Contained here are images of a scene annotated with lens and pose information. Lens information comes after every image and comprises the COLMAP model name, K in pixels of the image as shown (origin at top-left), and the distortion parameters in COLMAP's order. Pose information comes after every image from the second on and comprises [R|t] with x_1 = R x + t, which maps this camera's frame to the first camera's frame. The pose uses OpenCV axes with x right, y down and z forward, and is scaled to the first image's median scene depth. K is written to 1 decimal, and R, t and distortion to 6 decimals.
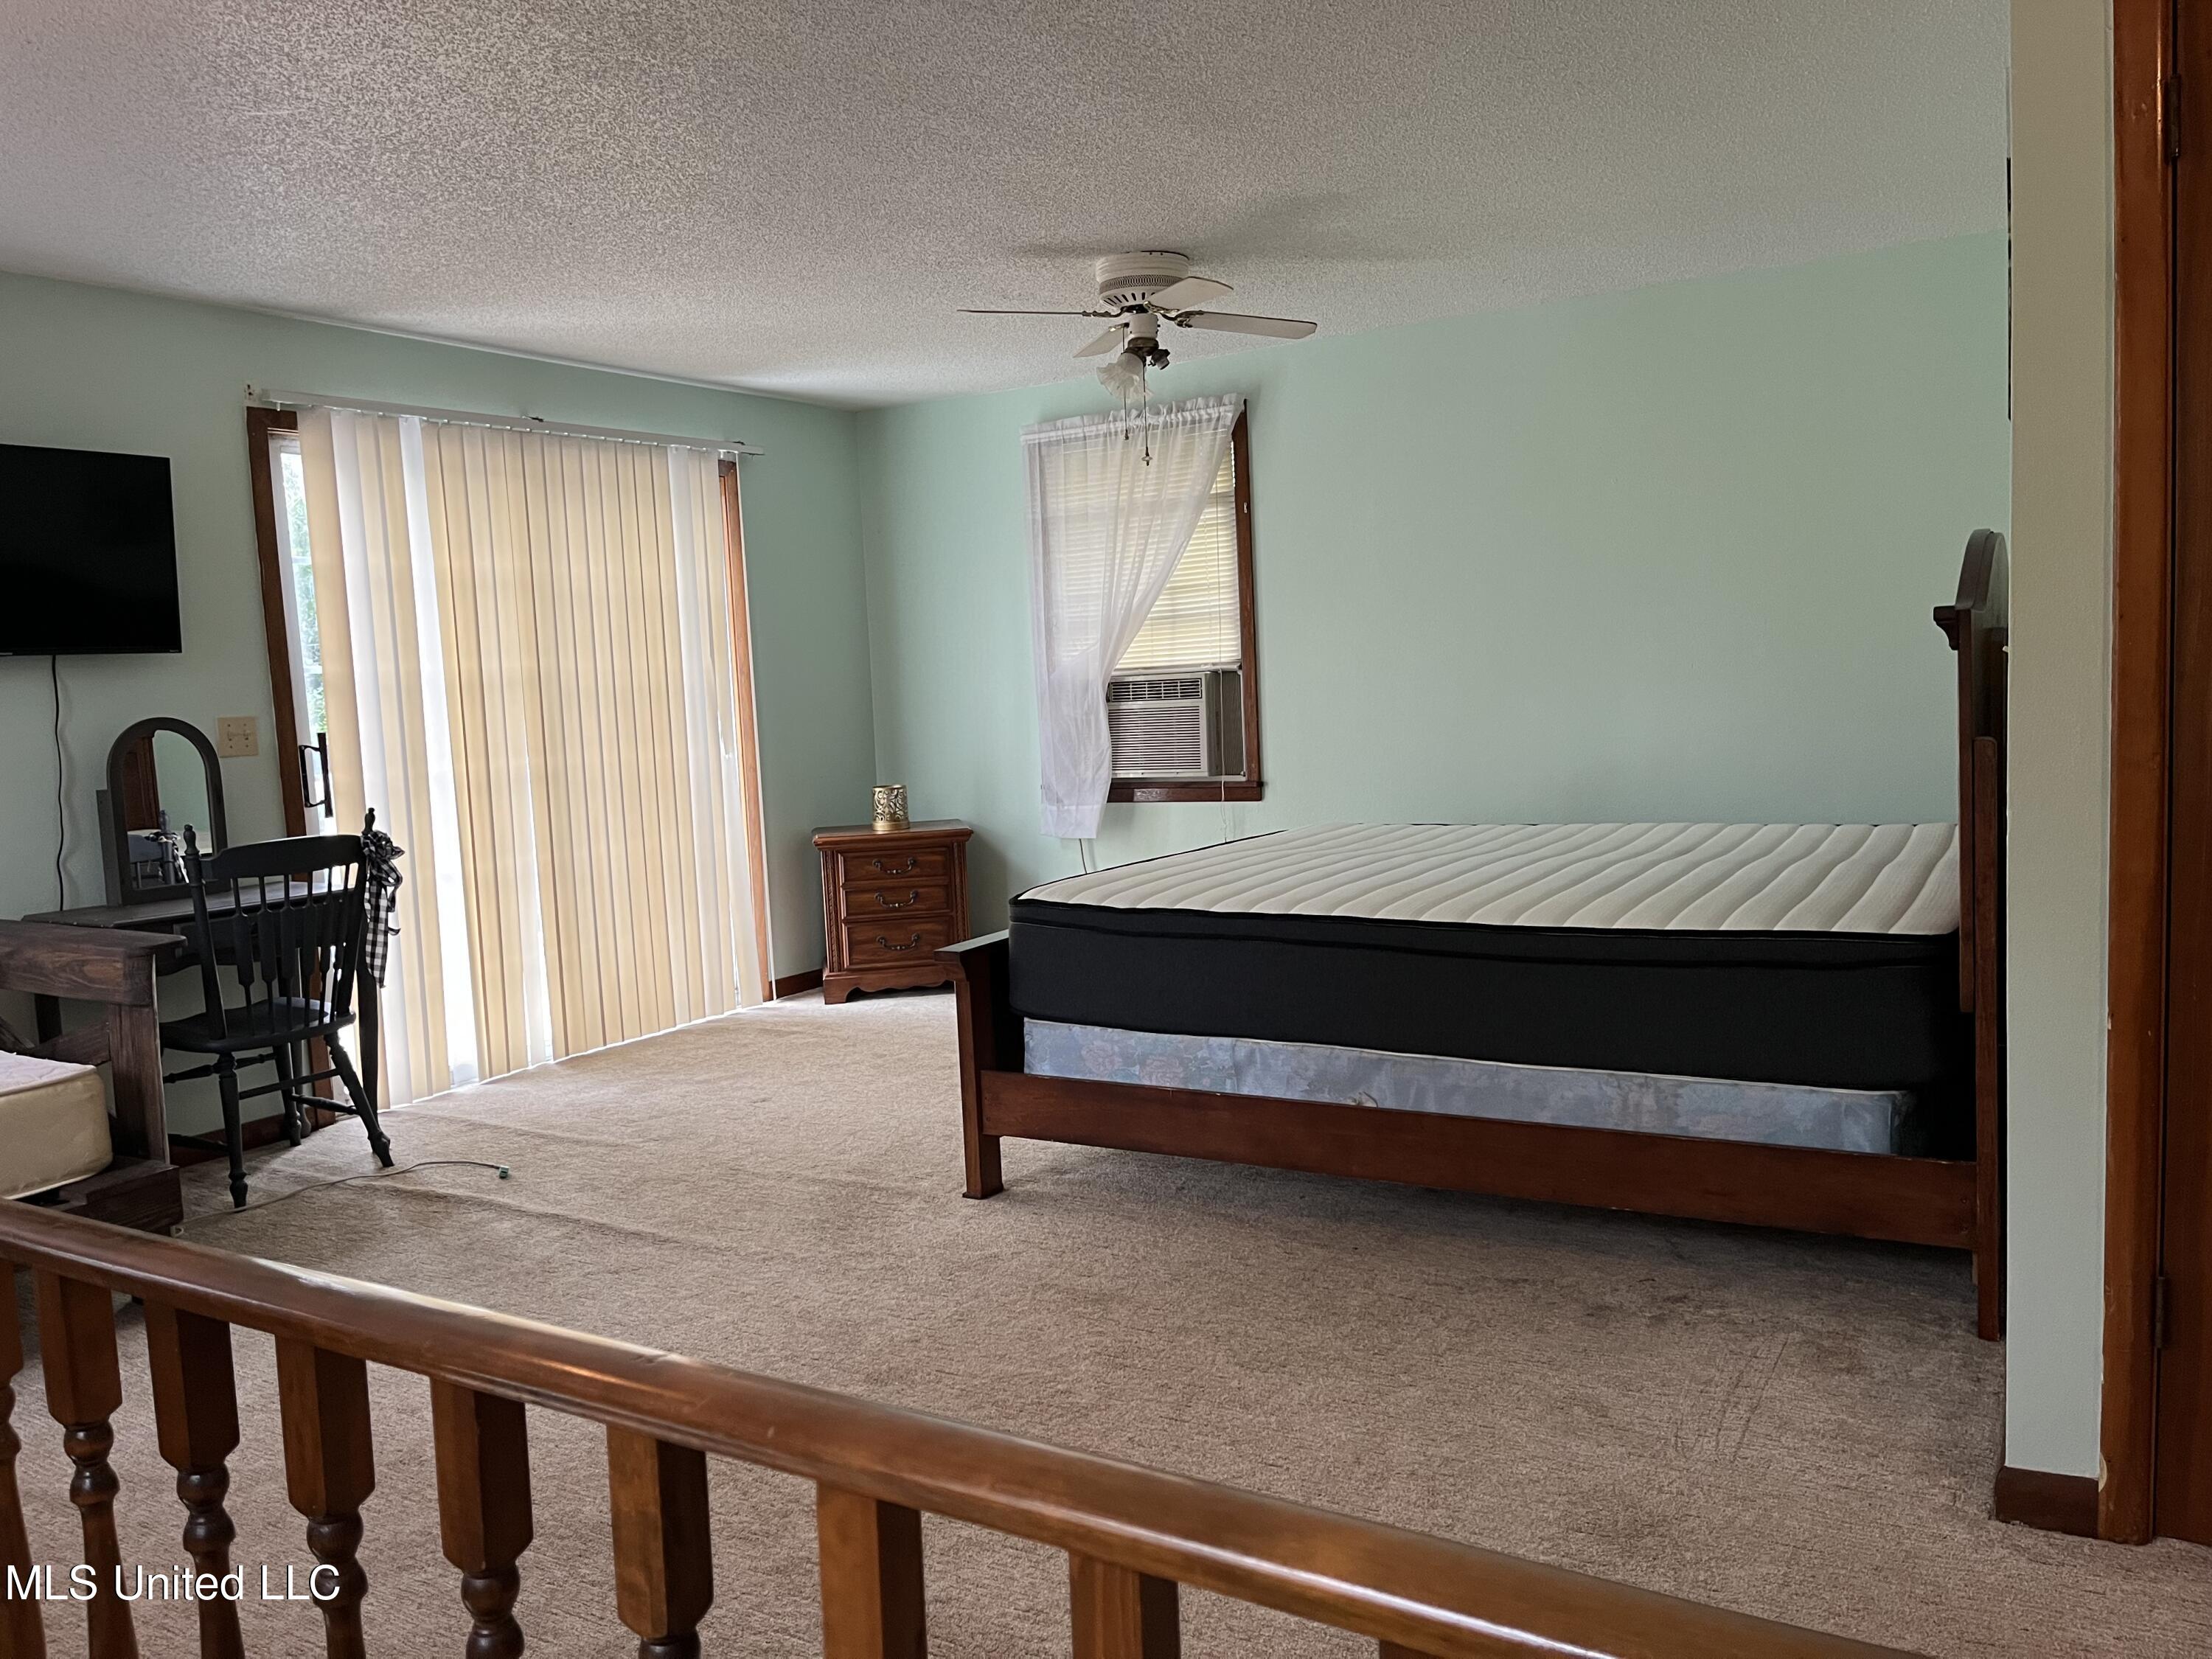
lens RADIAL K [[1669.9, 0, 1100.8], [0, 1669.9, 827.2], [0, 0, 1]] dist [0.070935, -0.097167]
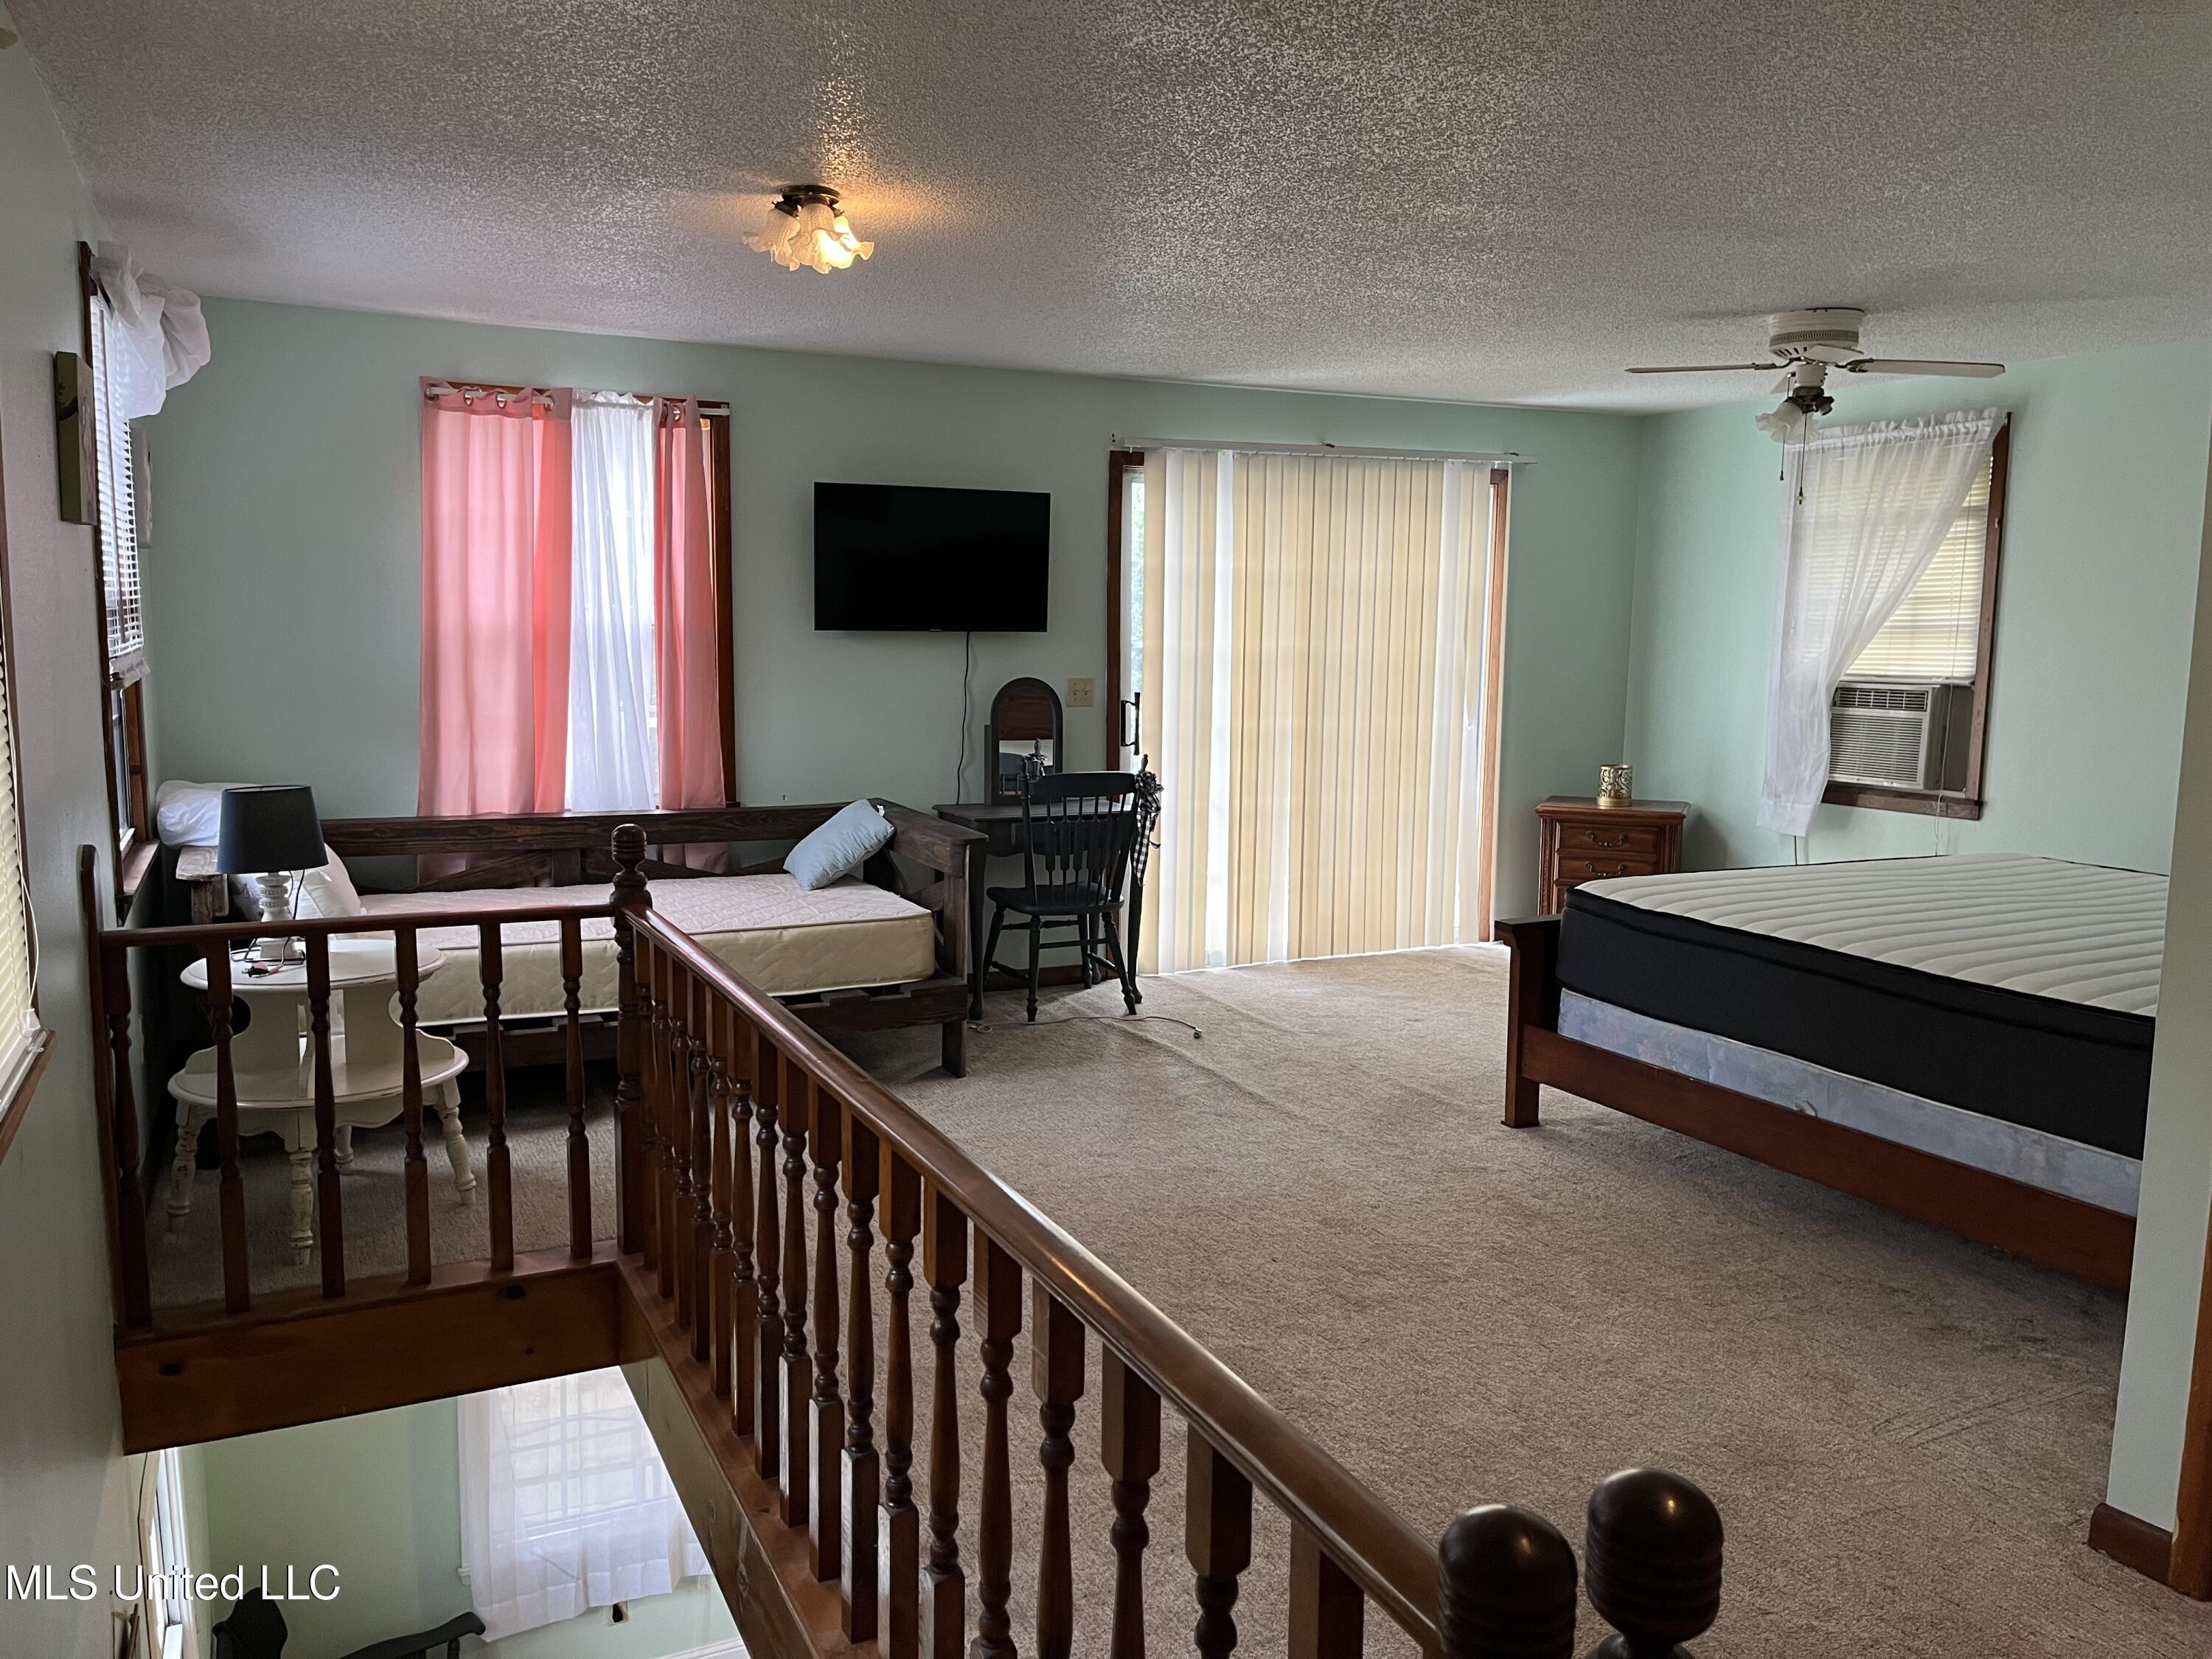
lens RADIAL K [[1669.9, 0, 1100.1], [0, 1669.9, 835.7], [0, 0, 1]] dist [0.070935, -0.097167]
pose [[0.840156, 0.123425, -0.528113, 0.249915], [-0.096205, 0.992234, 0.078845, -0.047368], [0.533743, -0.015435, 0.845506, -0.159582]]
